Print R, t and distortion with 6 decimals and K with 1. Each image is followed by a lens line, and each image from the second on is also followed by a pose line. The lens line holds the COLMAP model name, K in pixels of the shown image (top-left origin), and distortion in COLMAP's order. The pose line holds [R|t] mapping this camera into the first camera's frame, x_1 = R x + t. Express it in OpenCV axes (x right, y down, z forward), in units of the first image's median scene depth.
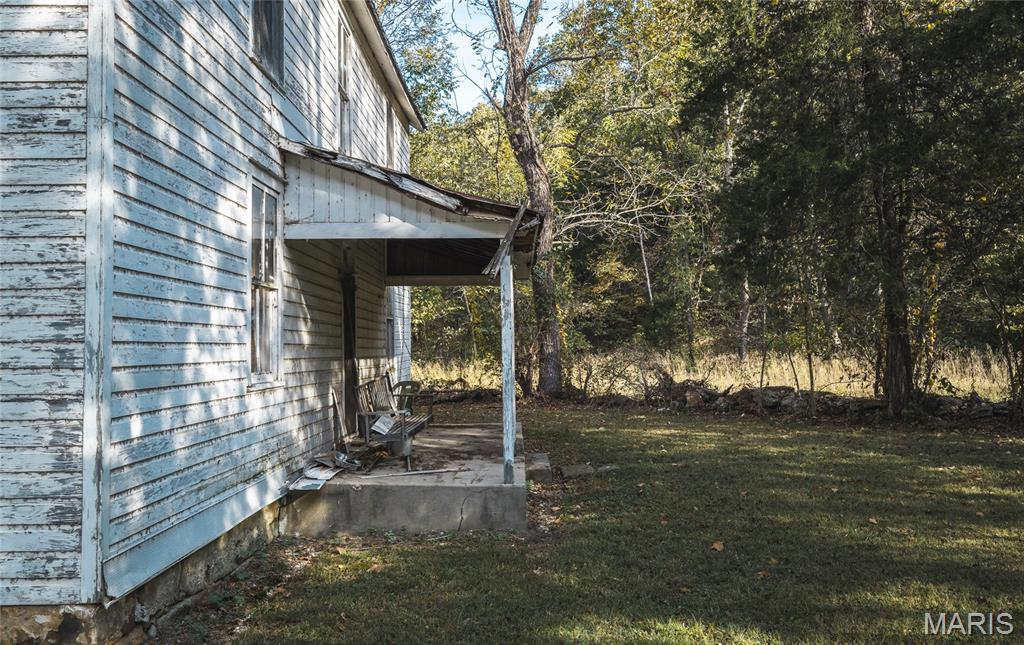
lens RADIAL K [[854.3, 0, 510.8], [0, 854.3, 320.3], [0, 0, 1]] dist [0.029287, -0.047562]
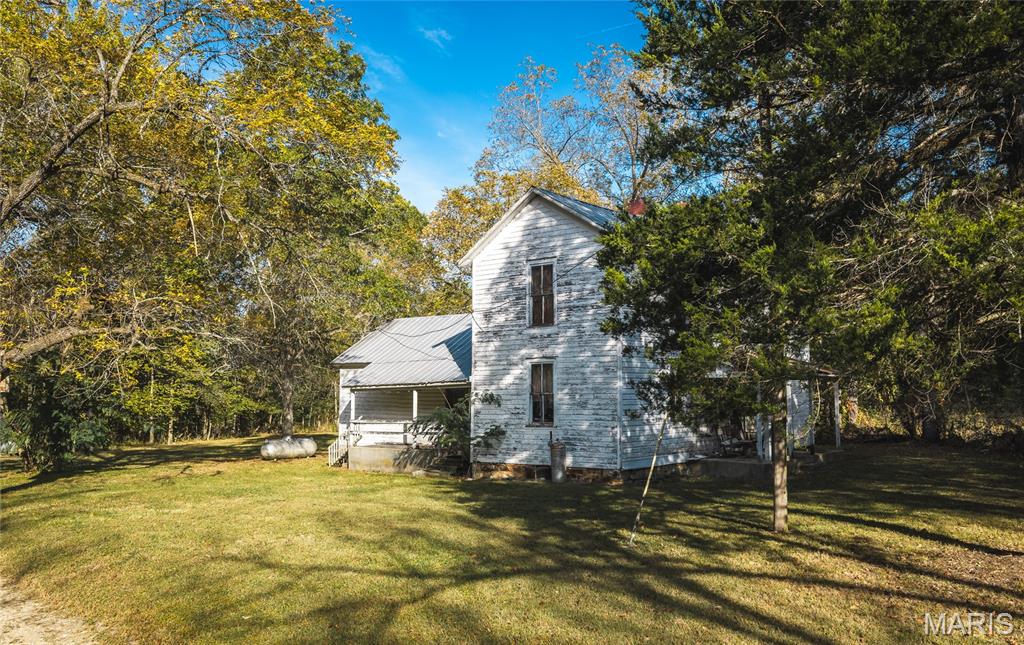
lens RADIAL K [[854.3, 0, 511.4], [0, 854.3, 322.7], [0, 0, 1]] dist [0.029287, -0.047562]
pose [[0.767296, -0.044242, -0.639766, 2.009166], [0.016726, 0.998659, -0.049000, -0.251856], [0.641075, 0.026897, 0.767007, -2.886449]]
